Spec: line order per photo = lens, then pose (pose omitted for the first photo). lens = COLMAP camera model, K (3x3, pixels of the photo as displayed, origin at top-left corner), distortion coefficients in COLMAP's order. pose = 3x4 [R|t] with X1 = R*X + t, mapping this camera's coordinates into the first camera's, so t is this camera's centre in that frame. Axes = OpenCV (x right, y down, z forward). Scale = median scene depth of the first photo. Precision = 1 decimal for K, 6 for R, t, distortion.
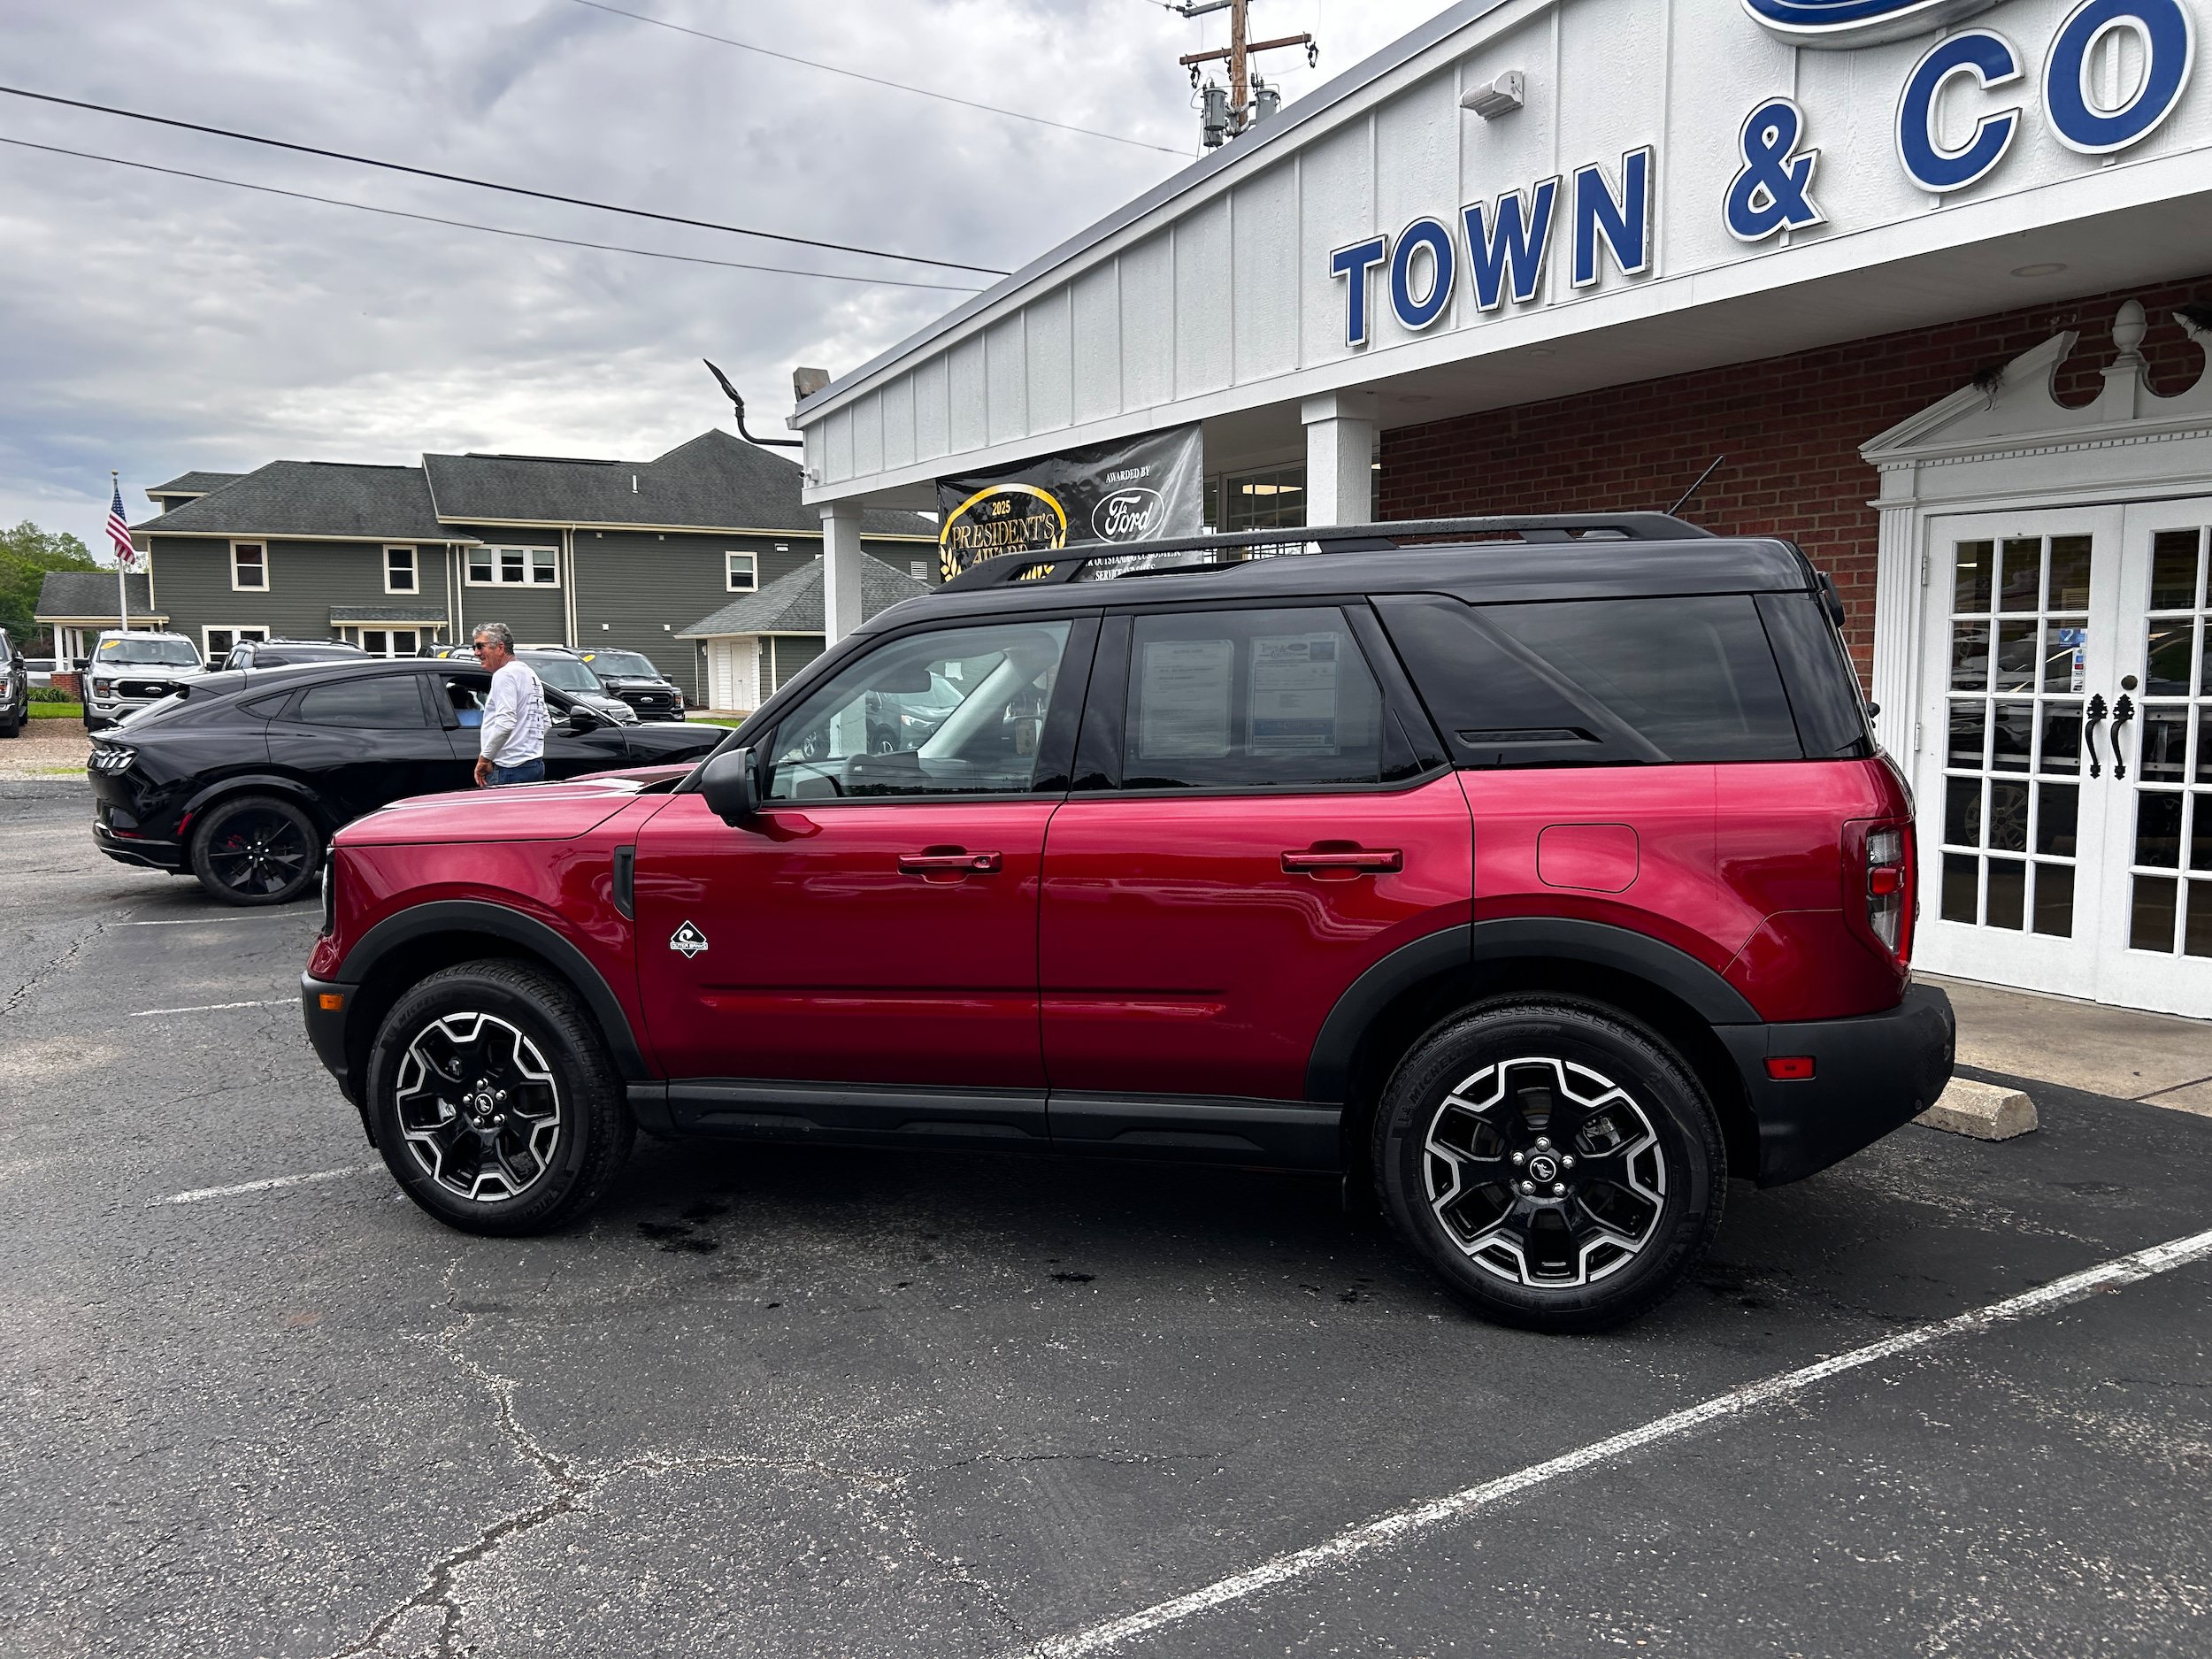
lens RADIAL K [[1666.9, 0, 1120.4], [0, 1666.9, 832.4], [0, 0, 1]] dist [0.046568, -0.049588]
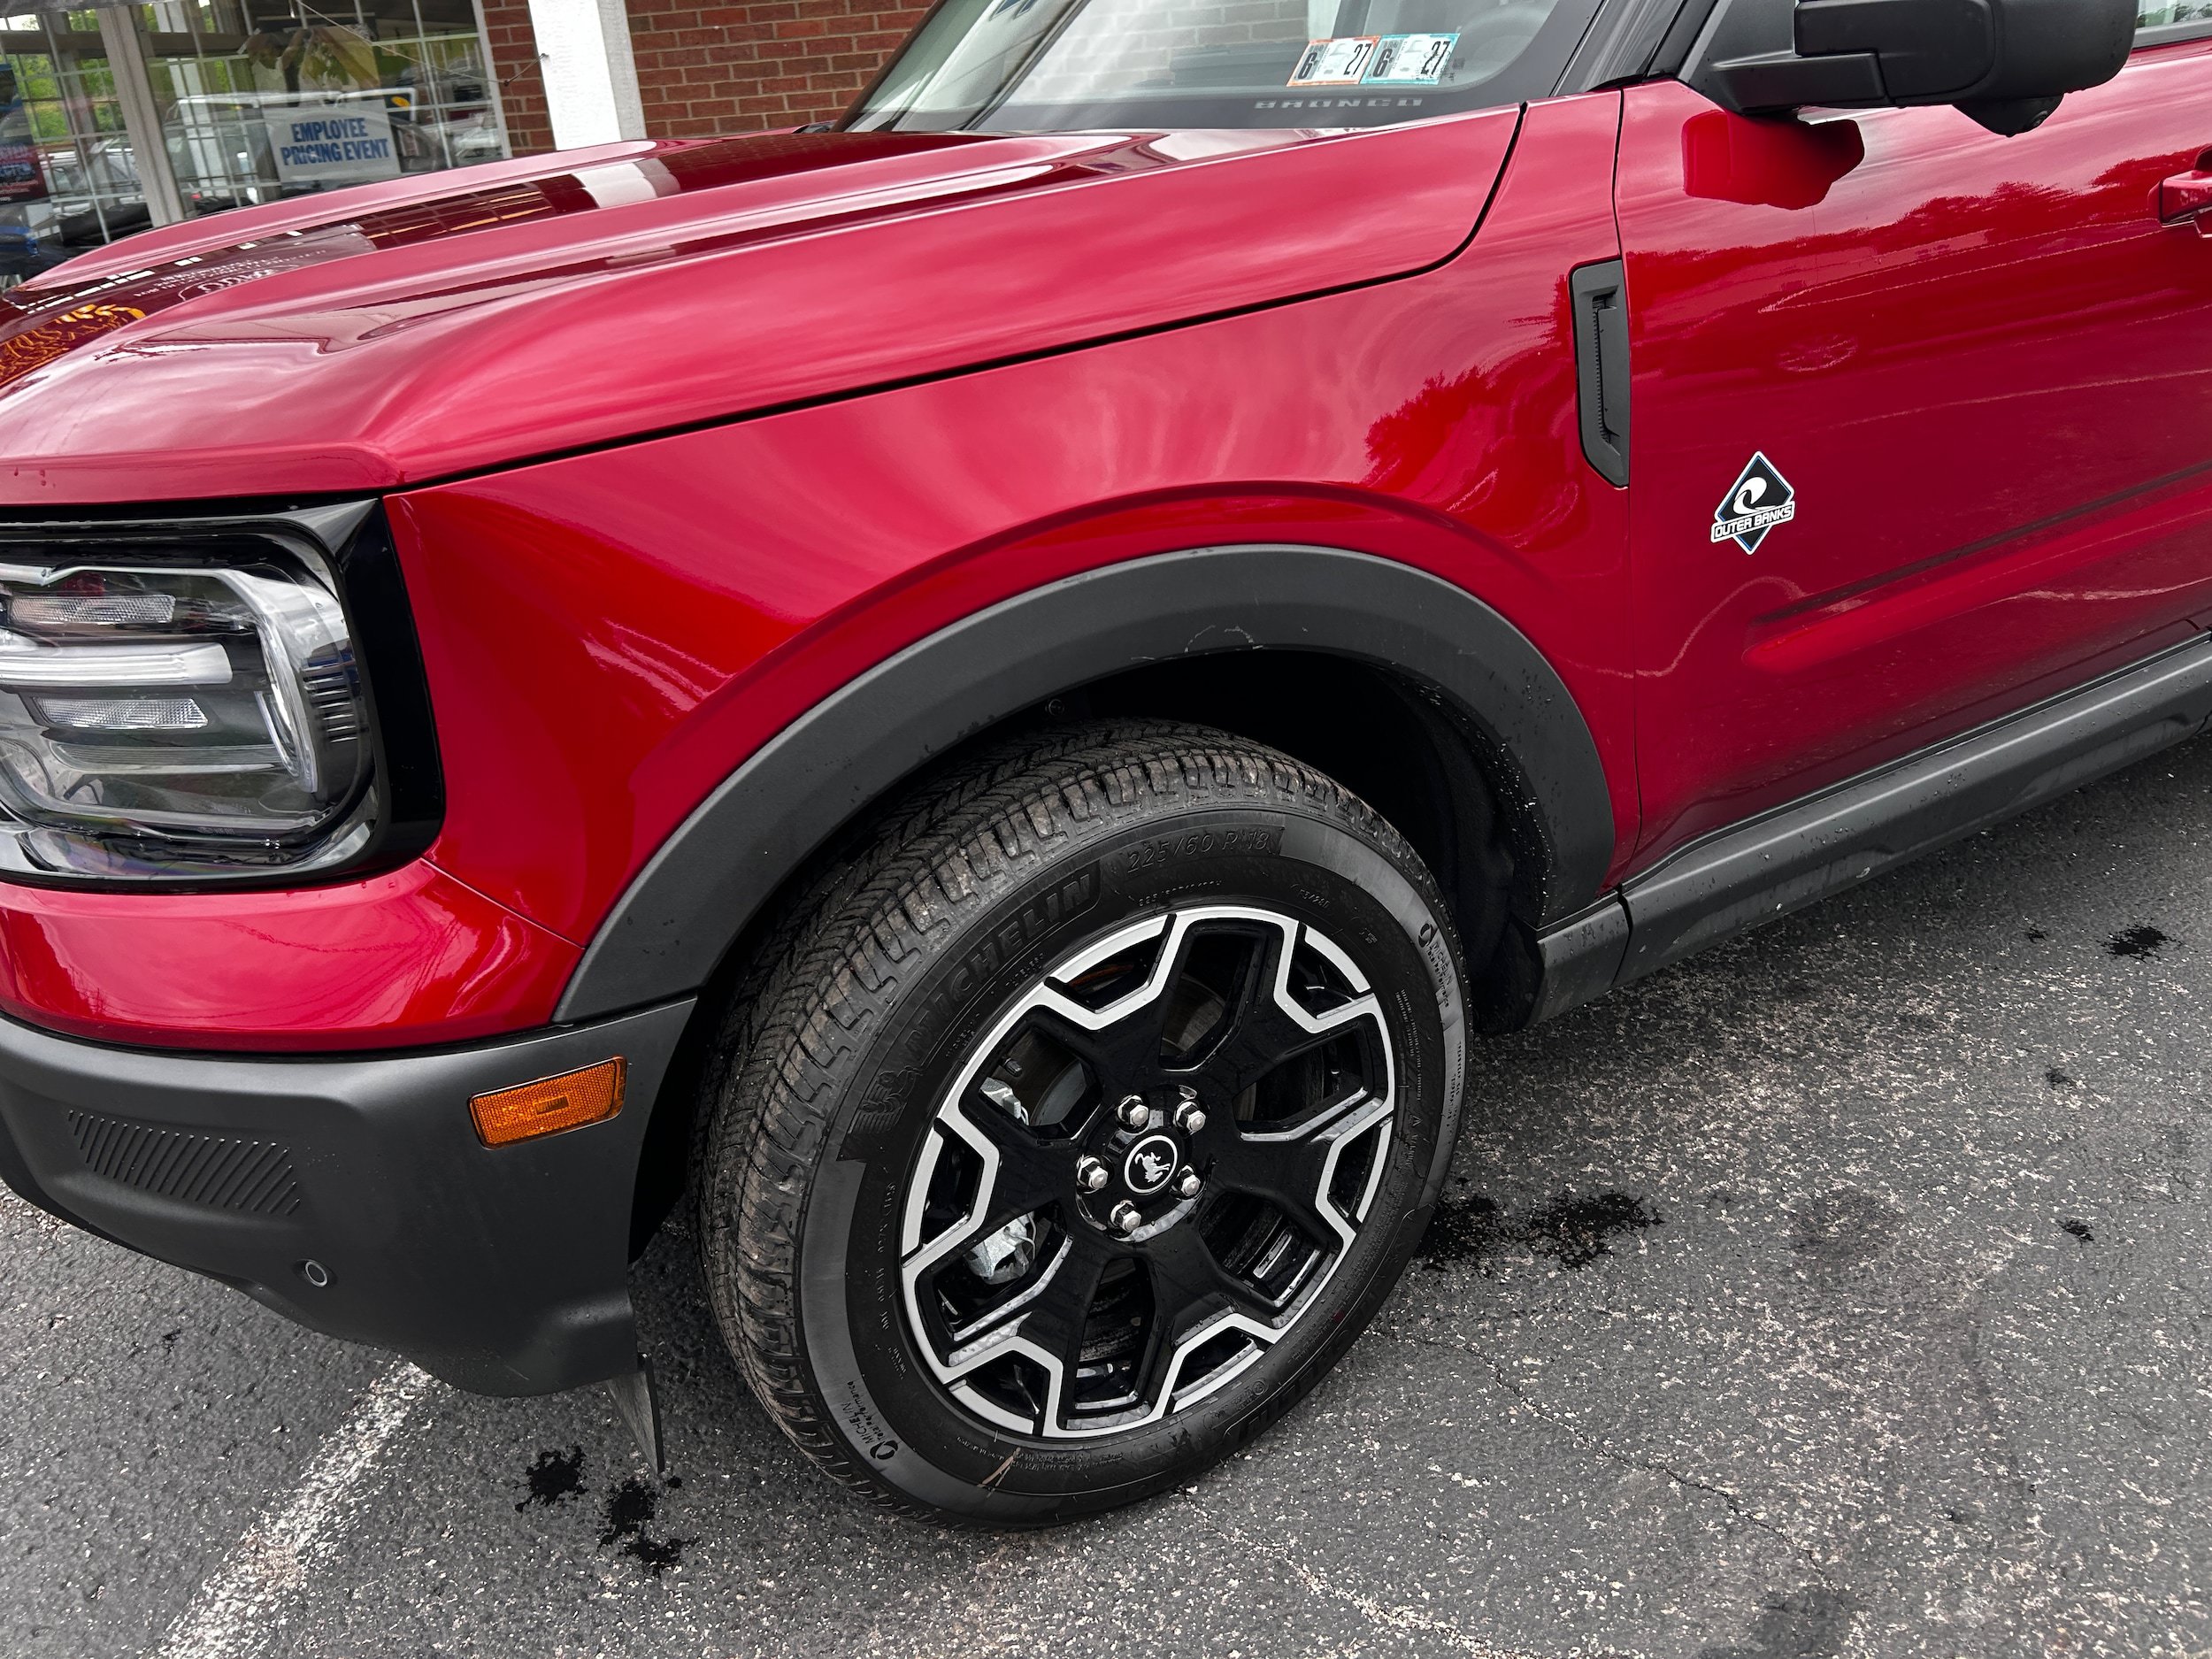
lens RADIAL K [[1675.0, 0, 1095.2], [0, 1675.0, 858.1], [0, 0, 1]] dist [0.023833, -0.004022]
pose [[0.672102, -0.343309, 0.656062, -0.407411], [0.139666, 0.928895, 0.342998, -0.006359], [-0.727167, -0.138900, 0.672261, 0.555125]]
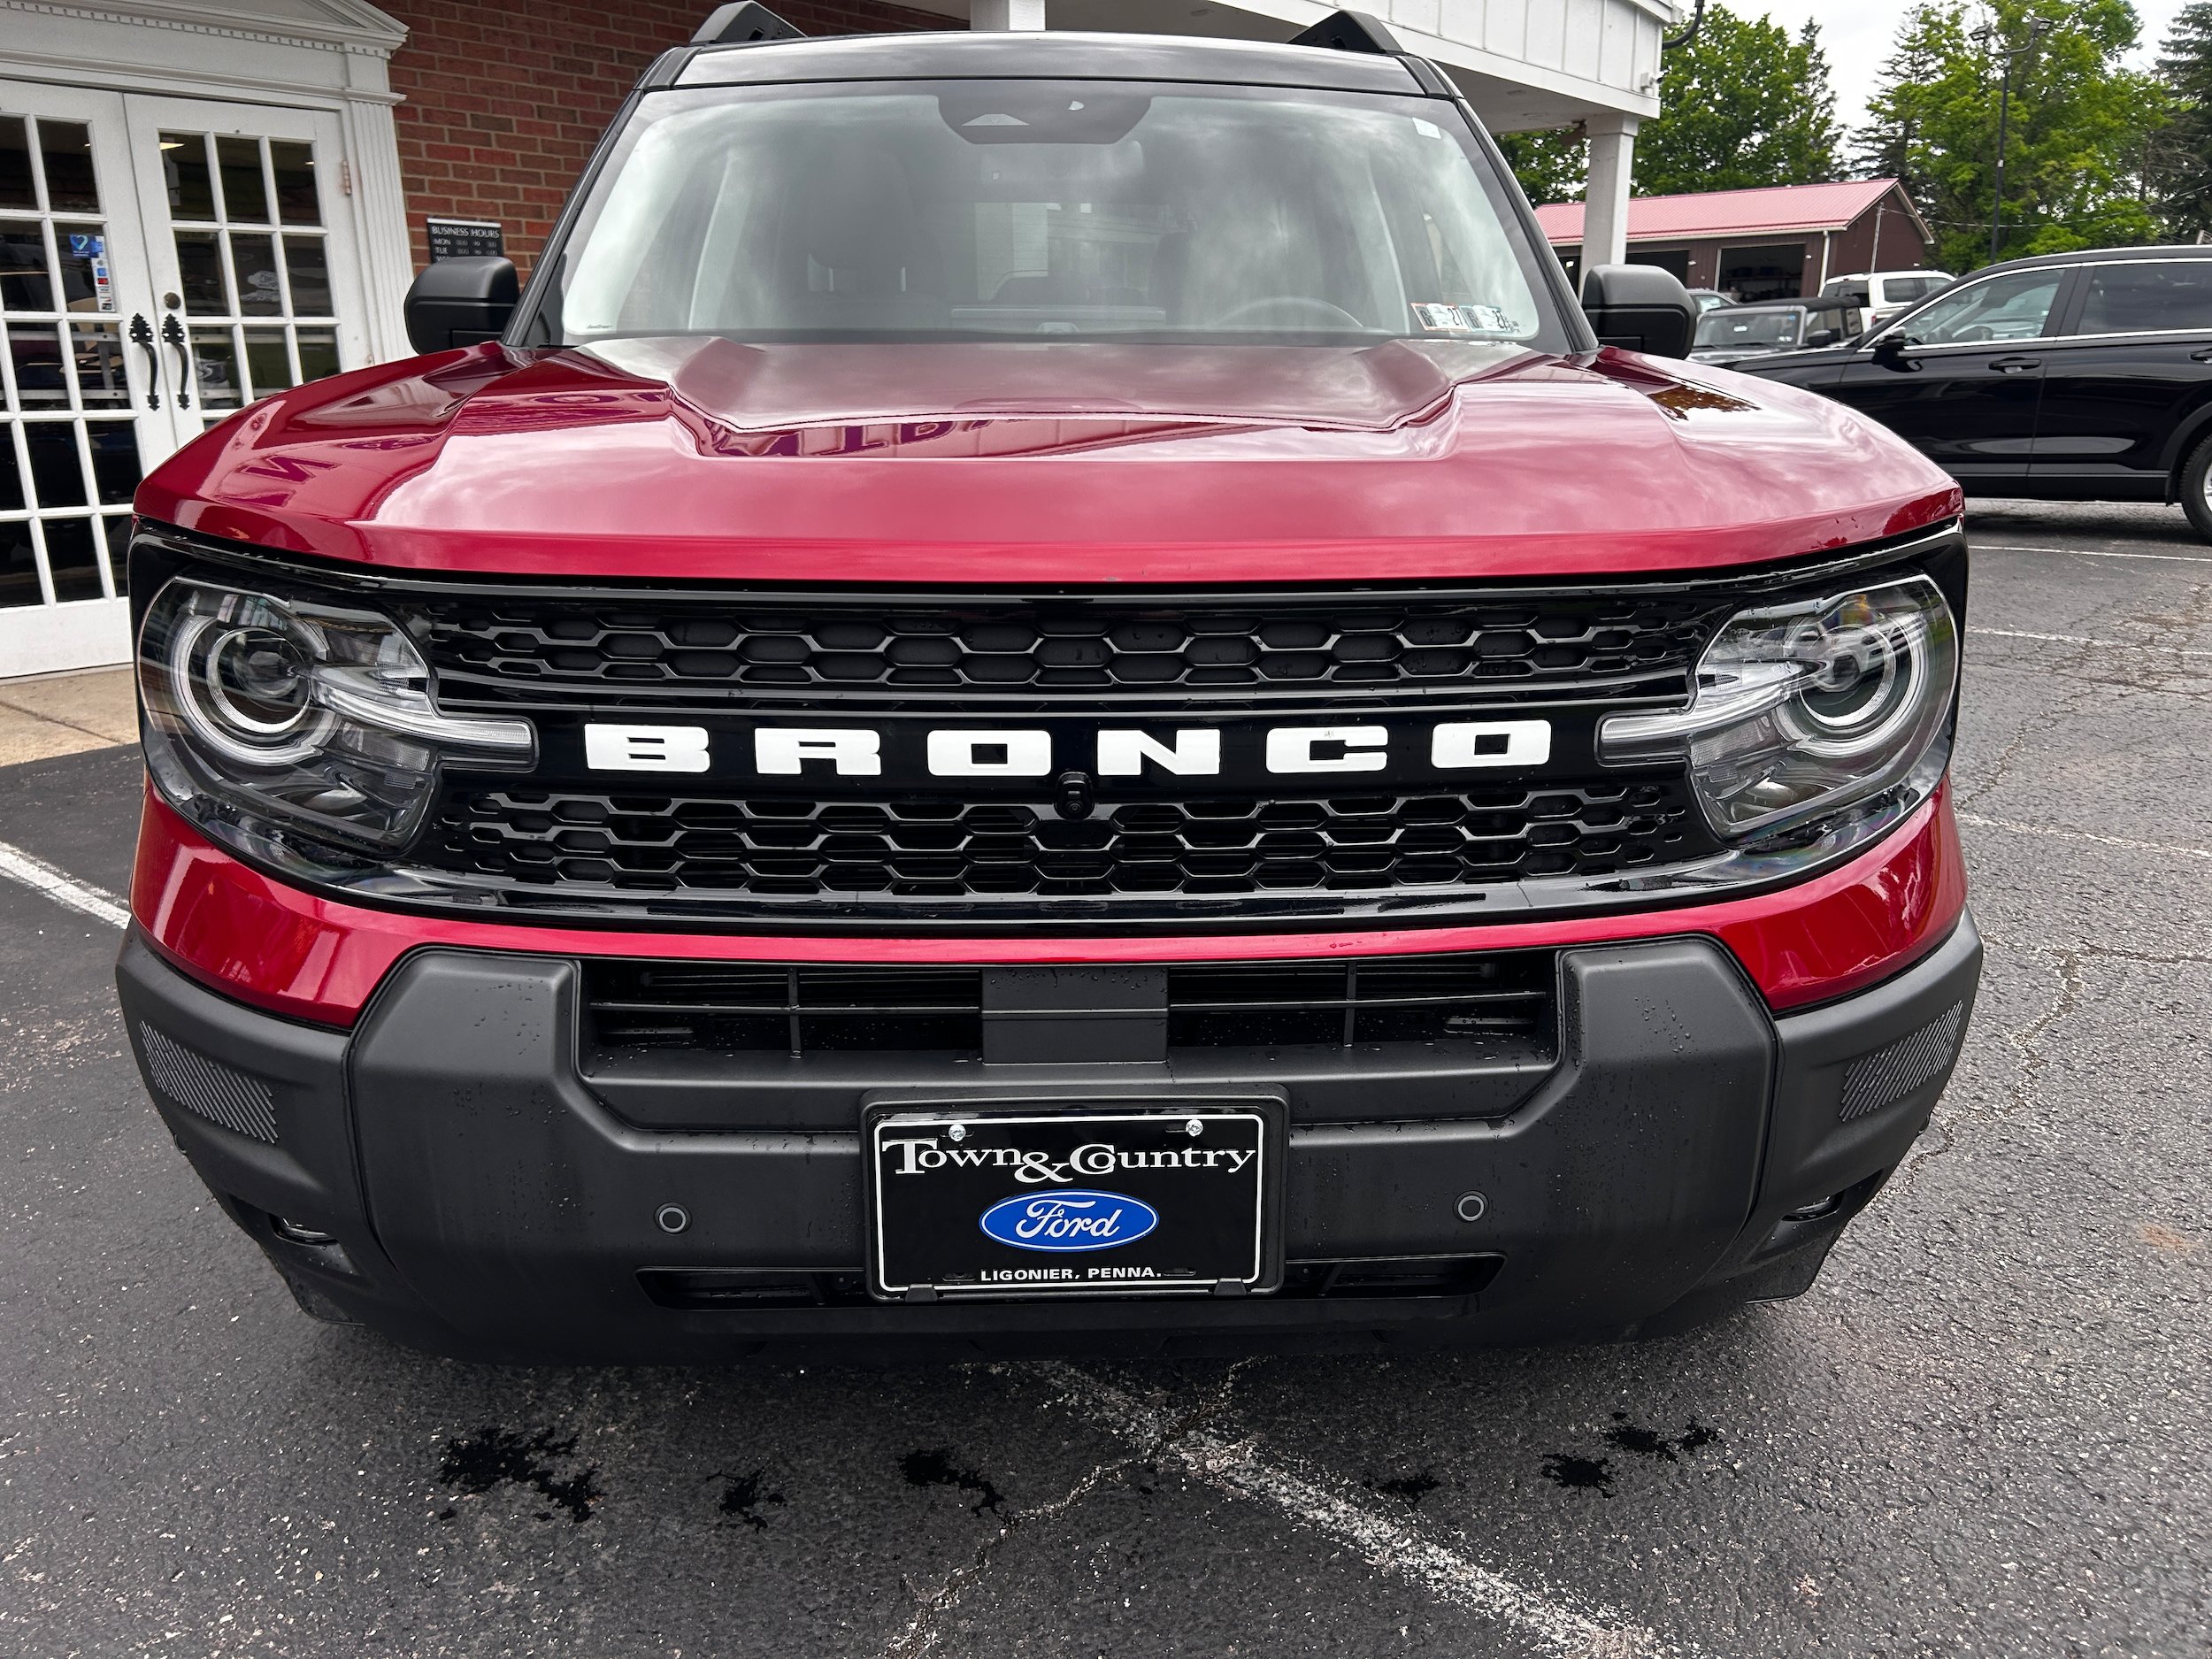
lens RADIAL K [[1670.0, 0, 1107.7], [0, 1670.0, 832.4], [0, 0, 1]] dist [0.062601, -0.074000]
pose [[-0.330928, -0.246771, 0.910819, -0.534313], [0.103329, 0.949922, 0.294908, -0.035614], [-0.937982, 0.191708, -0.288858, 0.918772]]
